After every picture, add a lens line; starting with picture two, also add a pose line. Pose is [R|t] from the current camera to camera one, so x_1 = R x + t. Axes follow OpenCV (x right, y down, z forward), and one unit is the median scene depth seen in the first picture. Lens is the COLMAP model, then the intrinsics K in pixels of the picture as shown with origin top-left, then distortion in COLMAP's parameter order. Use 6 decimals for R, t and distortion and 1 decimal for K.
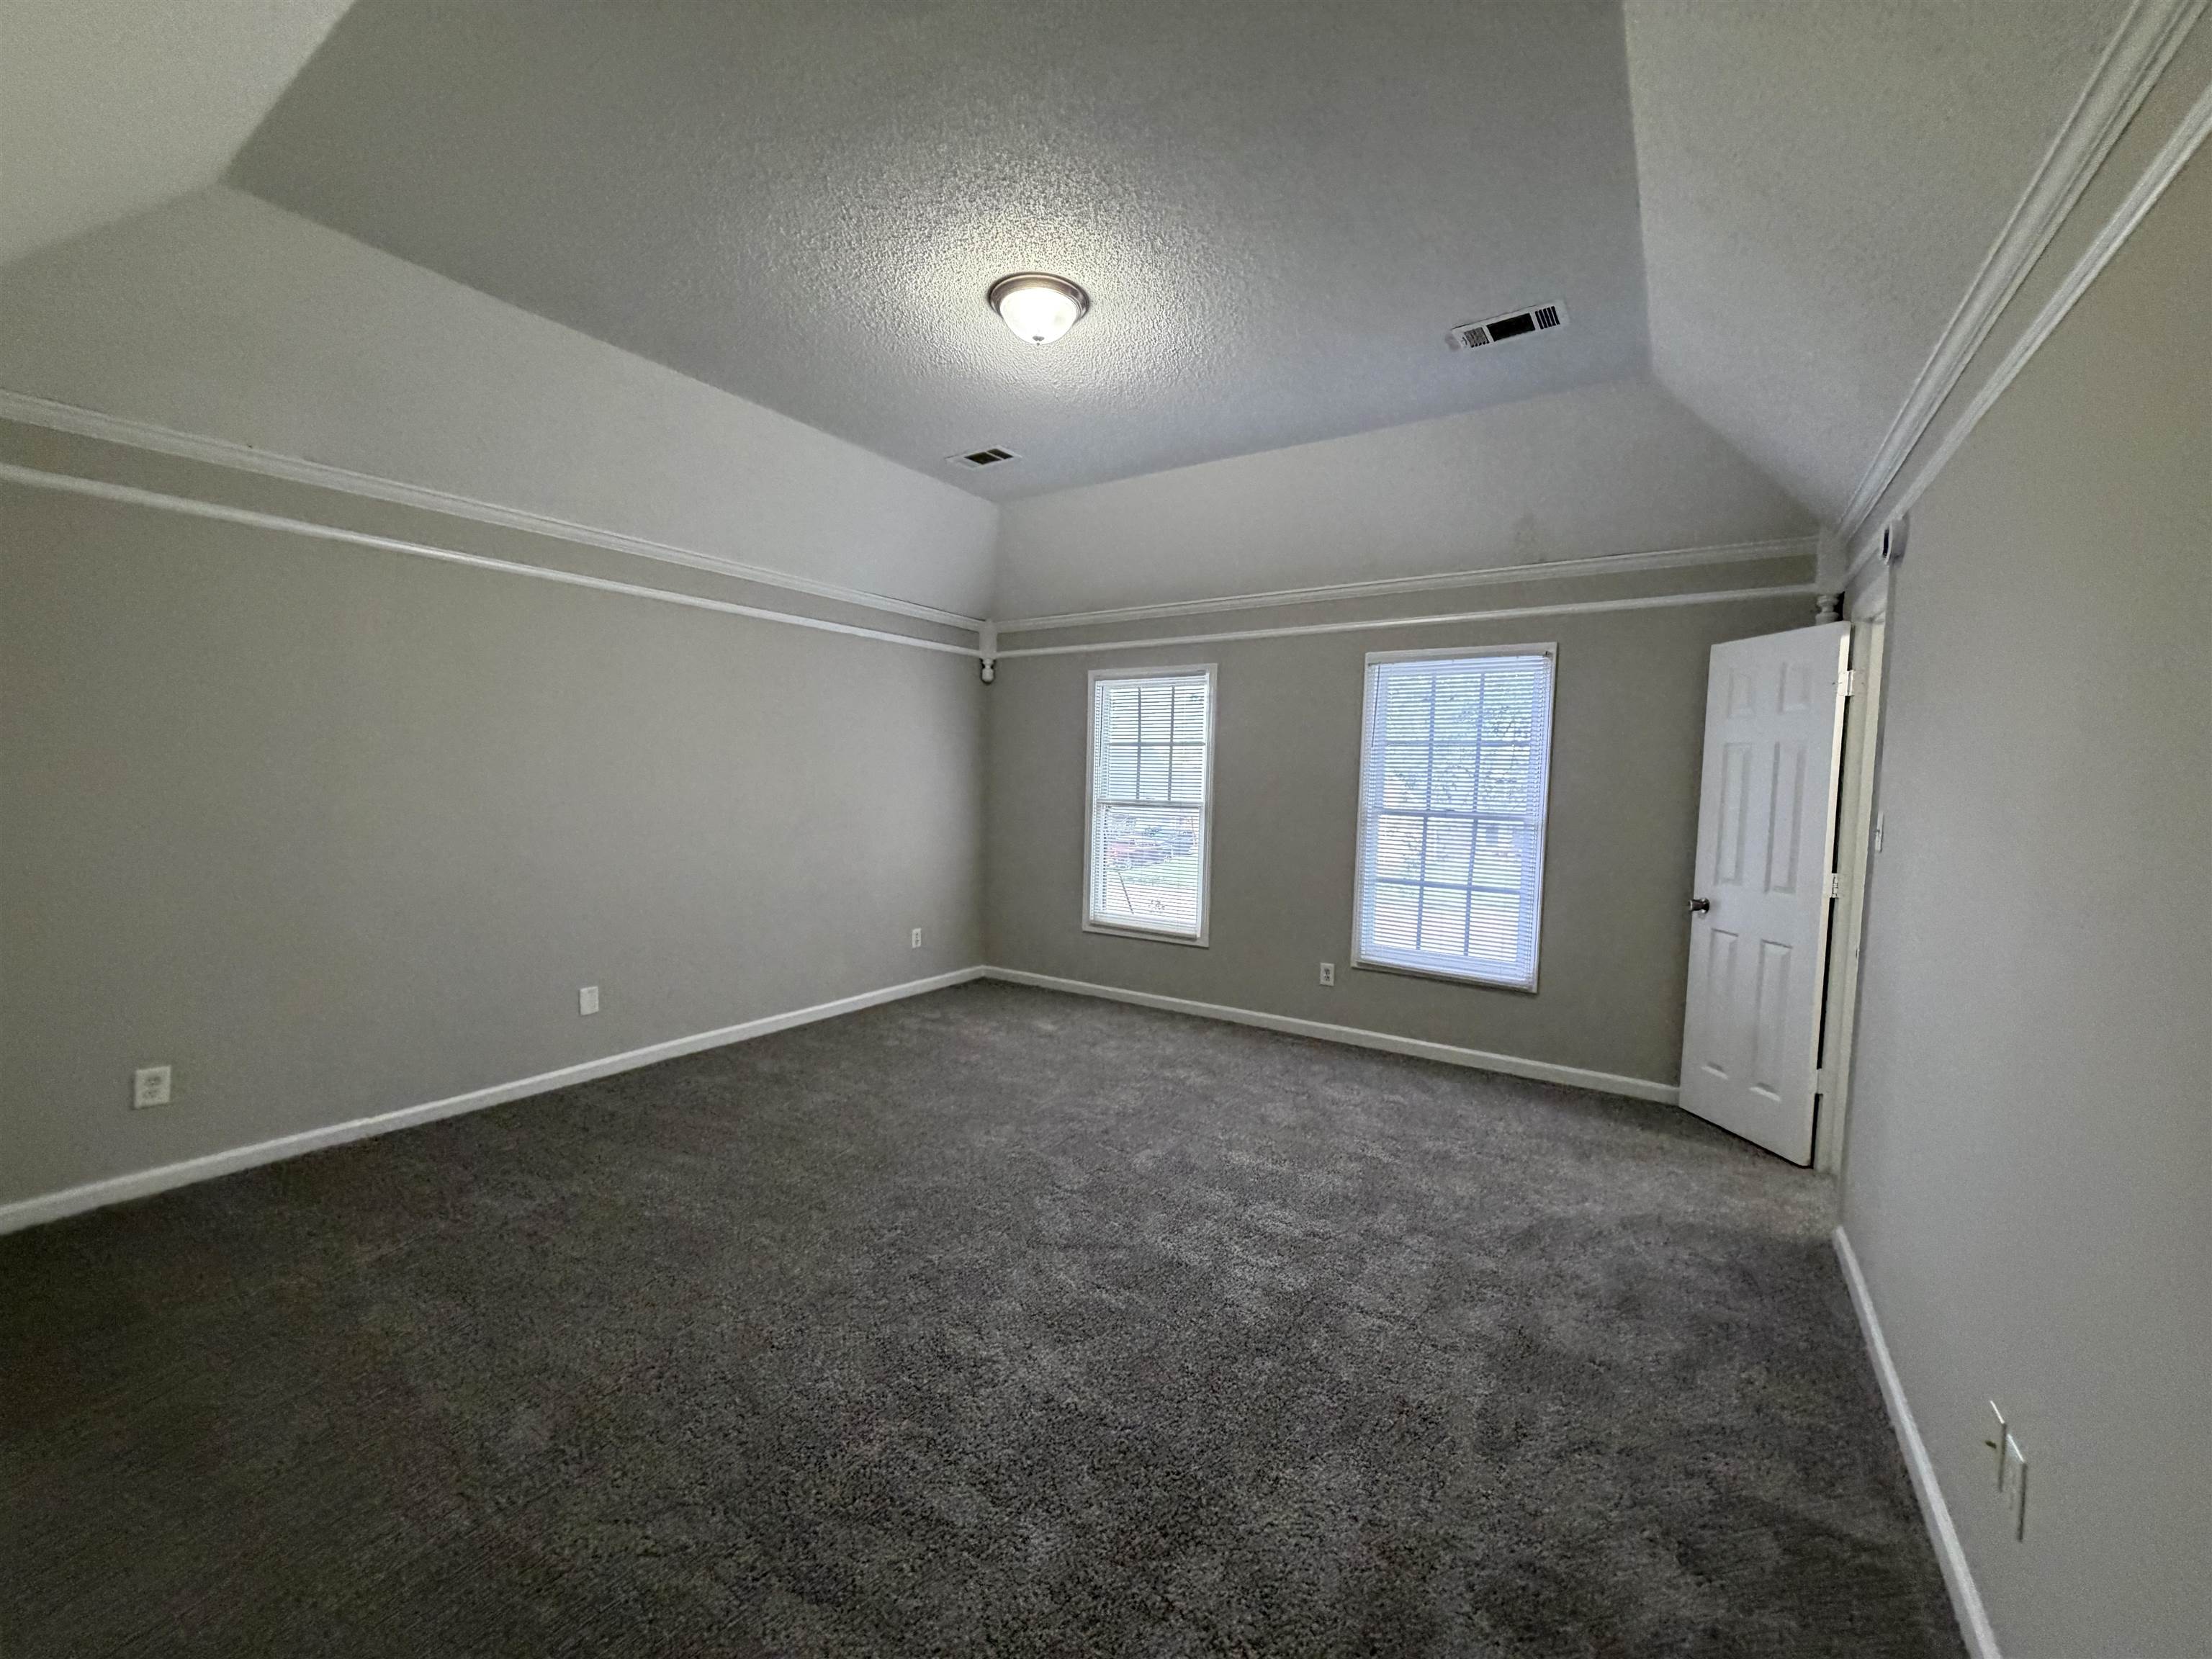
lens RADIAL K [[880.7, 0, 1109.7], [0, 880.7, 839.3], [0, 0, 1]] dist [-0.001716, 0.000309]
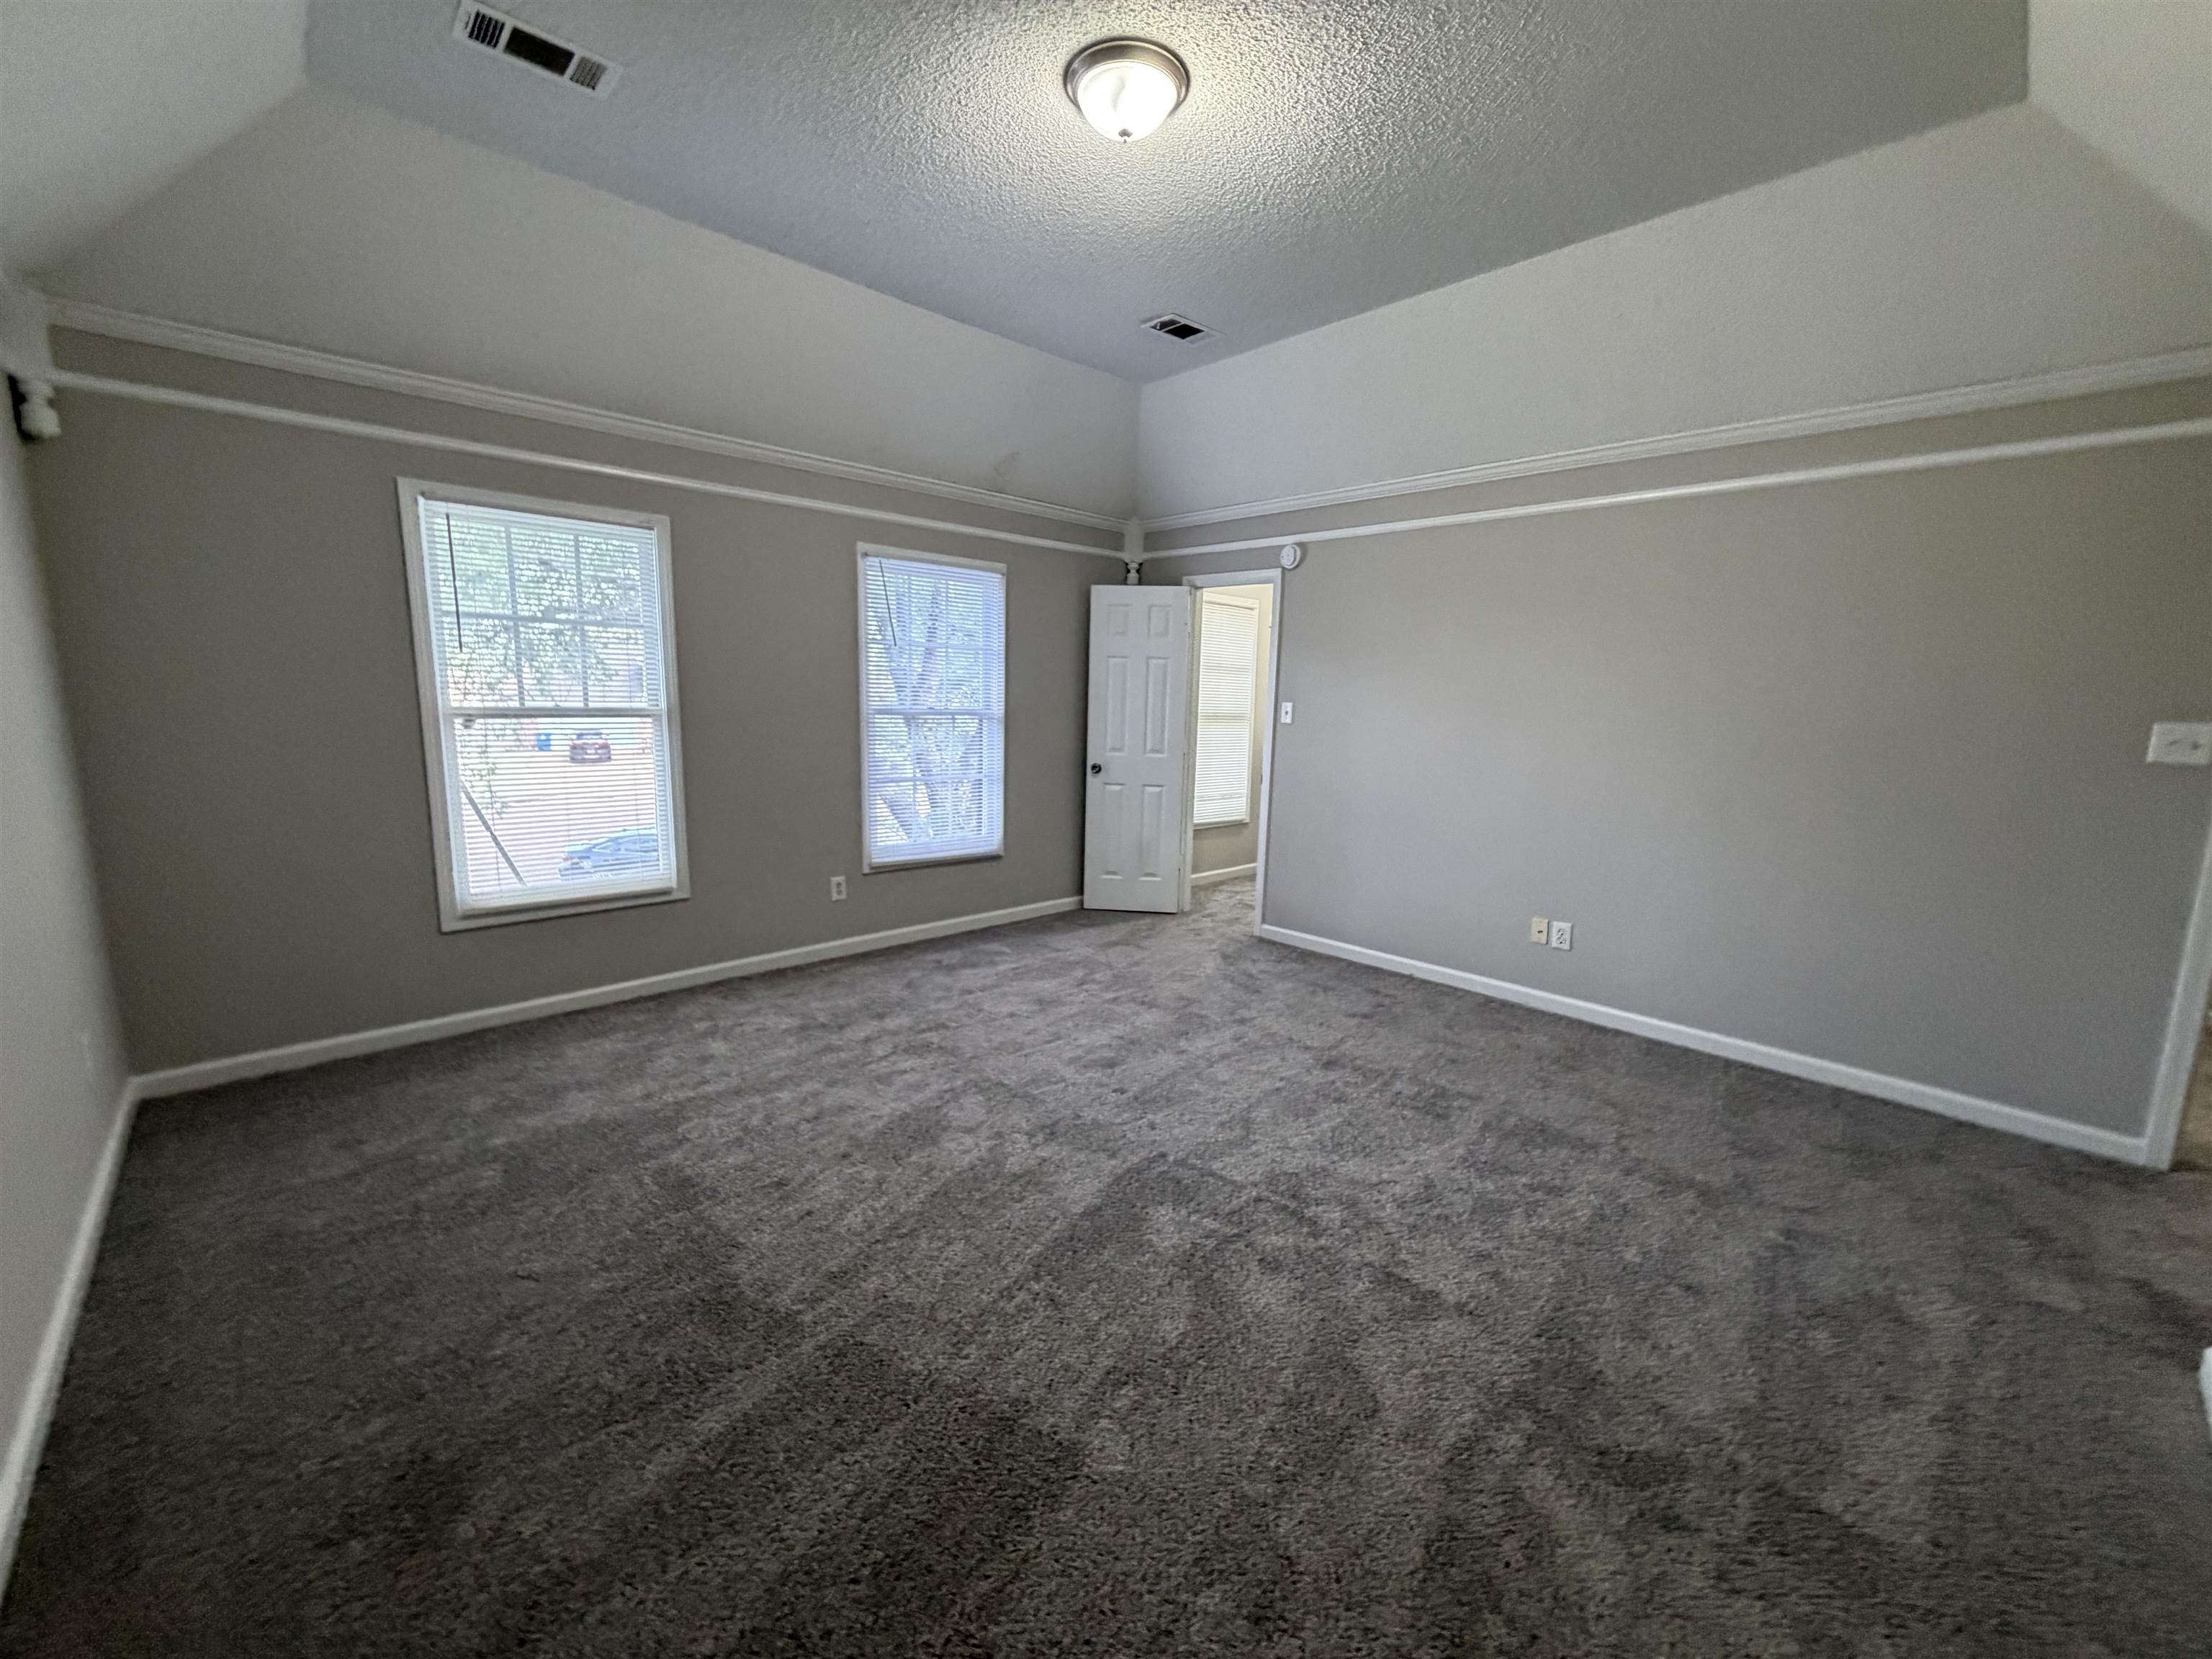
lens RADIAL K [[880.7, 0, 1113.7], [0, 880.7, 835.8], [0, 0, 1]] dist [-0.001716, 0.000309]
pose [[0.223392, -0.170972, 0.959617, -0.661852], [0.049275, 0.985218, 0.164063, -0.047345], [-0.973482, 0.010635, 0.228515, 0.571800]]
